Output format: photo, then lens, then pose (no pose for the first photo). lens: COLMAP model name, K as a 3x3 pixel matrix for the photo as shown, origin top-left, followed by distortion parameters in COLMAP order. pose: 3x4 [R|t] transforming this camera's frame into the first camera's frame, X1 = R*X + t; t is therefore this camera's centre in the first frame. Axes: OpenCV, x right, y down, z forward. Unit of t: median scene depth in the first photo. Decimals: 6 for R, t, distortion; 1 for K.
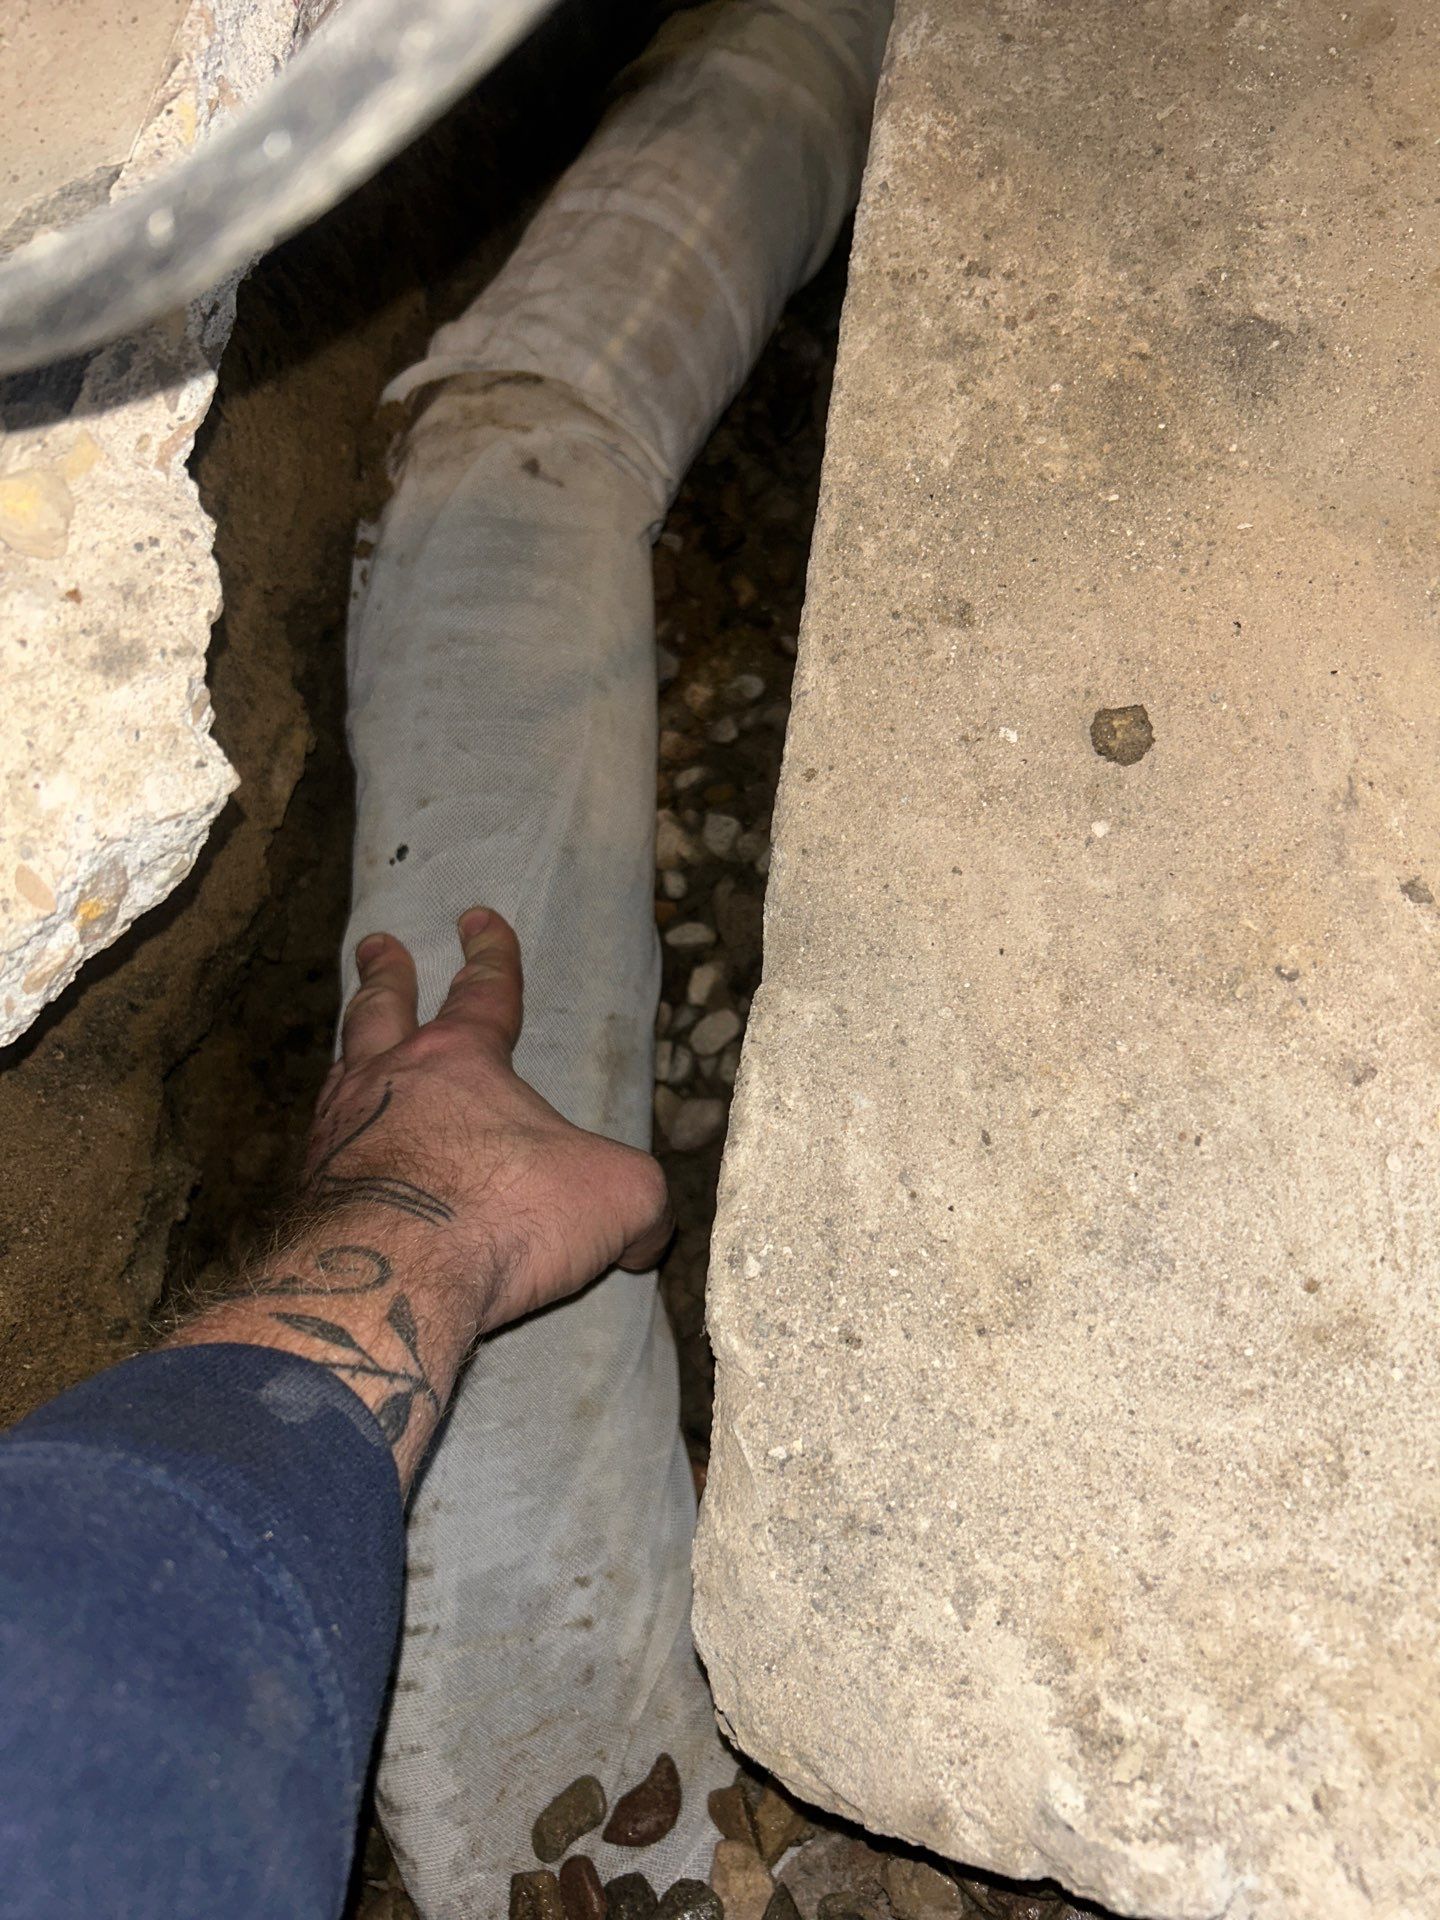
lens RADIAL K [[1464.6, 0, 719.7], [0, 1464.6, 961.8], [0, 0, 1]] dist [0.024275, -0.040087]
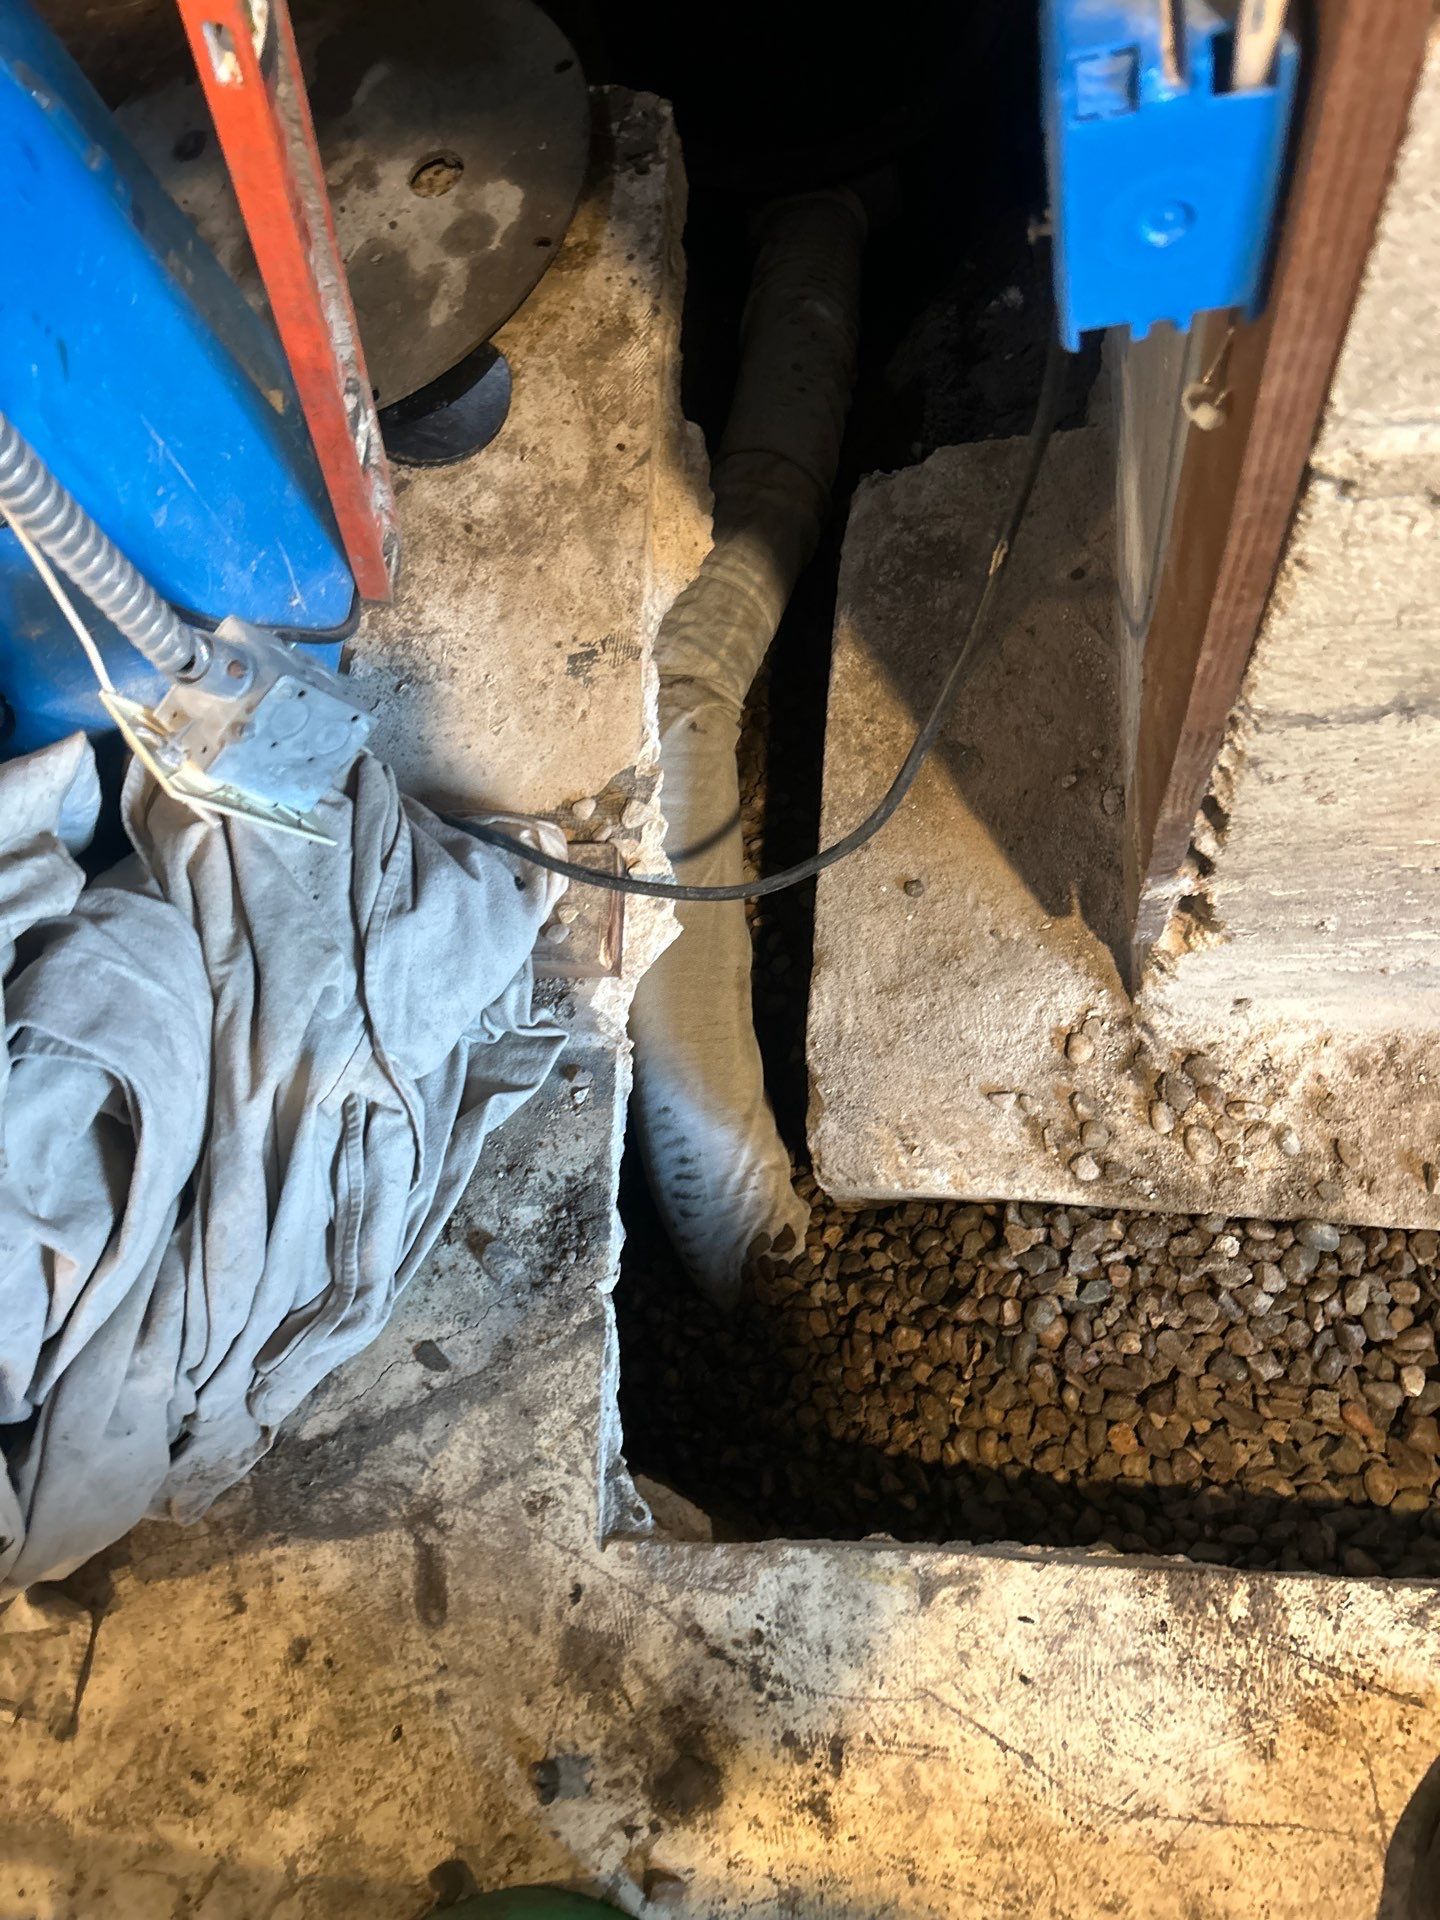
lens RADIAL K [[1464.6, 0, 720.5], [0, 1464.6, 961.4], [0, 0, 1]] dist [0.024275, -0.040087]
pose [[0.998239, -0.057386, 0.015002, -0.212679], [0.055930, 0.994889, 0.084066, -0.260009], [-0.019749, -0.083079, 0.996347, -2.112954]]
